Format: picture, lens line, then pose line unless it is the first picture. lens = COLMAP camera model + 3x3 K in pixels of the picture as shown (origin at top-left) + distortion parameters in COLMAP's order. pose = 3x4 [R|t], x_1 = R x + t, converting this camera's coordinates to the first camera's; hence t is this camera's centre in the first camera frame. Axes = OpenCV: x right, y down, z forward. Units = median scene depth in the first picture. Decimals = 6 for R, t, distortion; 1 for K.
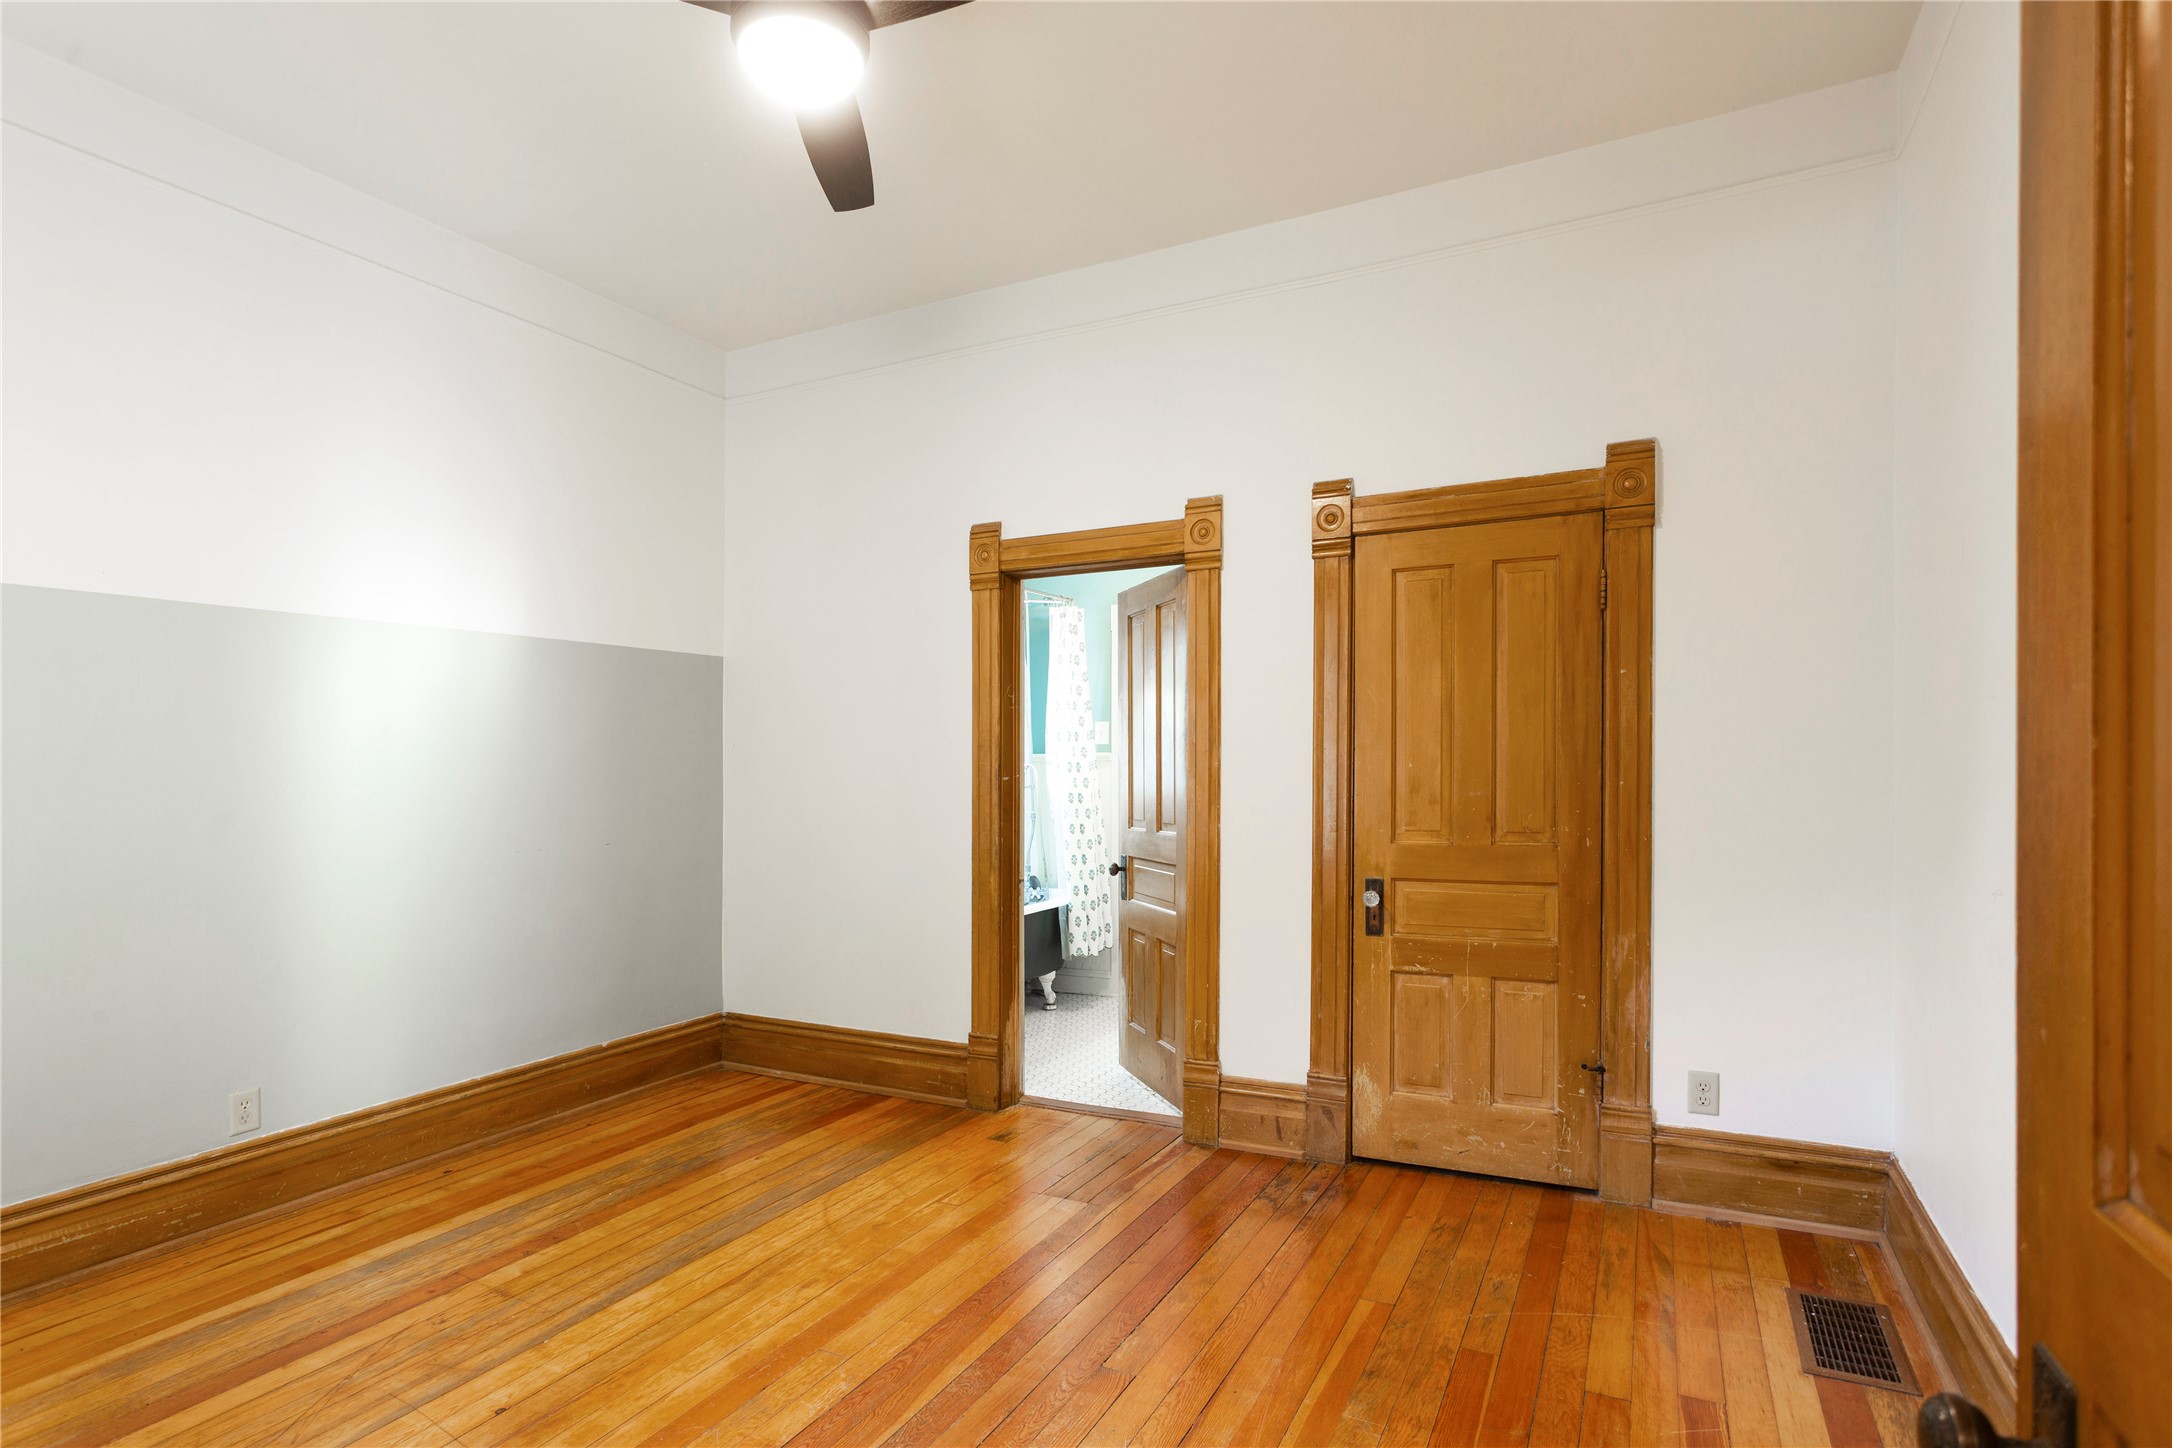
lens RADIAL K [[1030.2, 0, 1082.3], [0, 1030.2, 803.5], [0, 0, 1]] dist [0.000709, 0.000513]
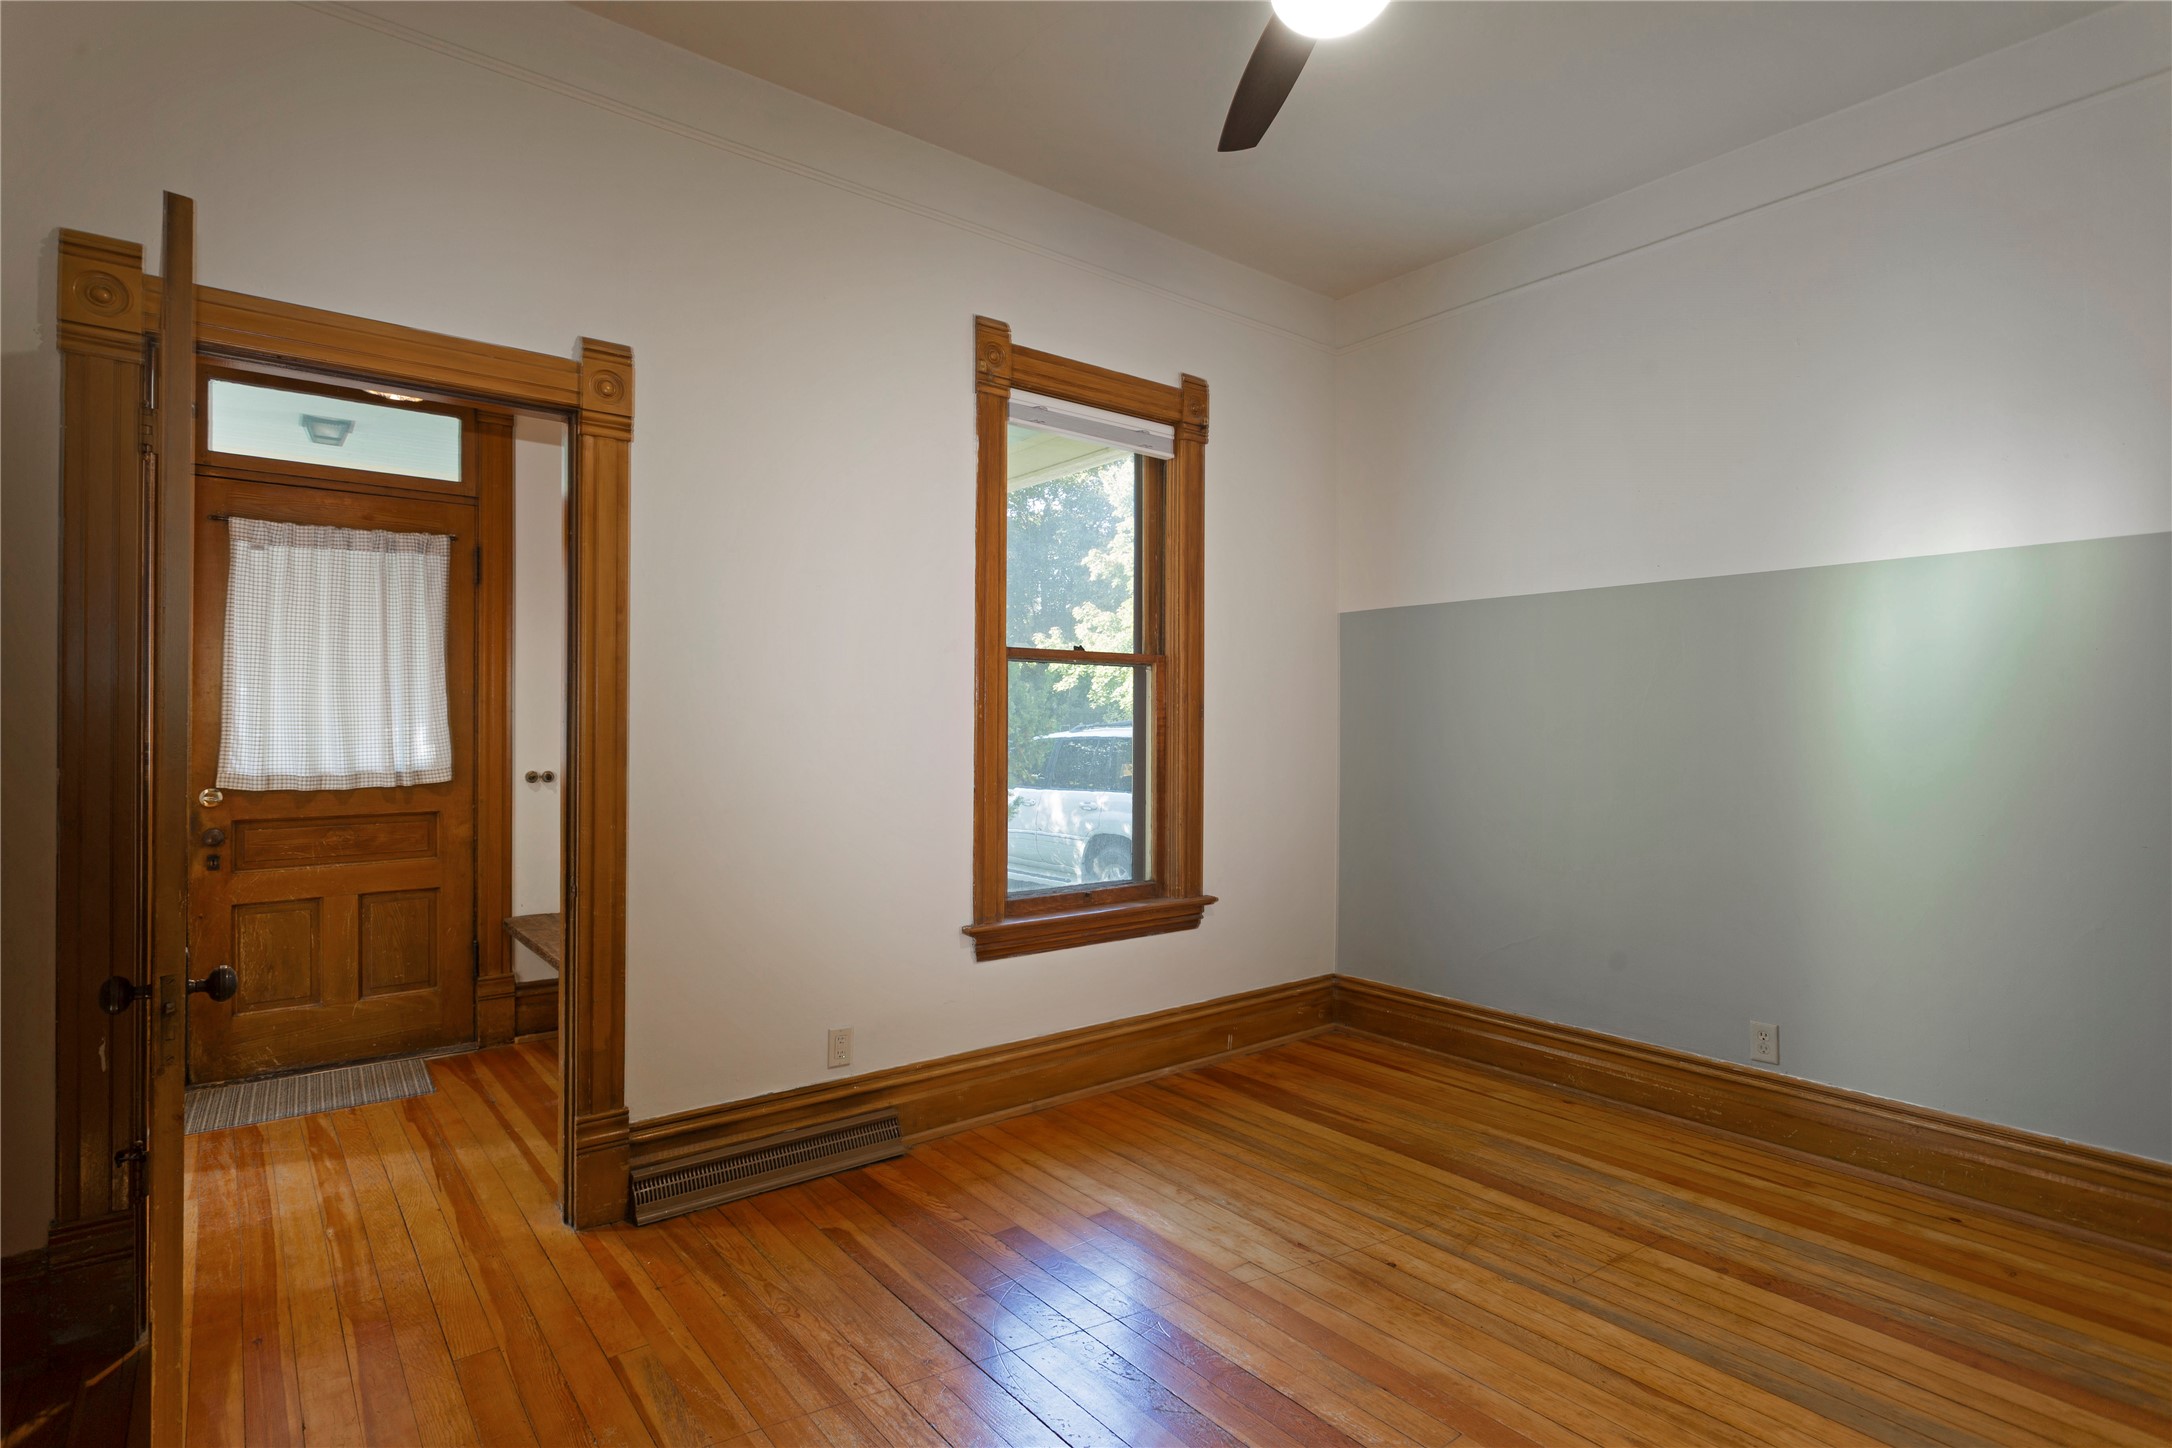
lens RADIAL K [[1075.1, 0, 1086.0], [0, 1075.1, 724.0], [0, 0, 1]] dist [0.000423, 0.000544]
pose [[-0.382005, 0.012358, -0.924077, 0.433608], [-0.035387, 0.998982, 0.027988, -0.033101], [0.923482, 0.043392, -0.381179, 0.688617]]
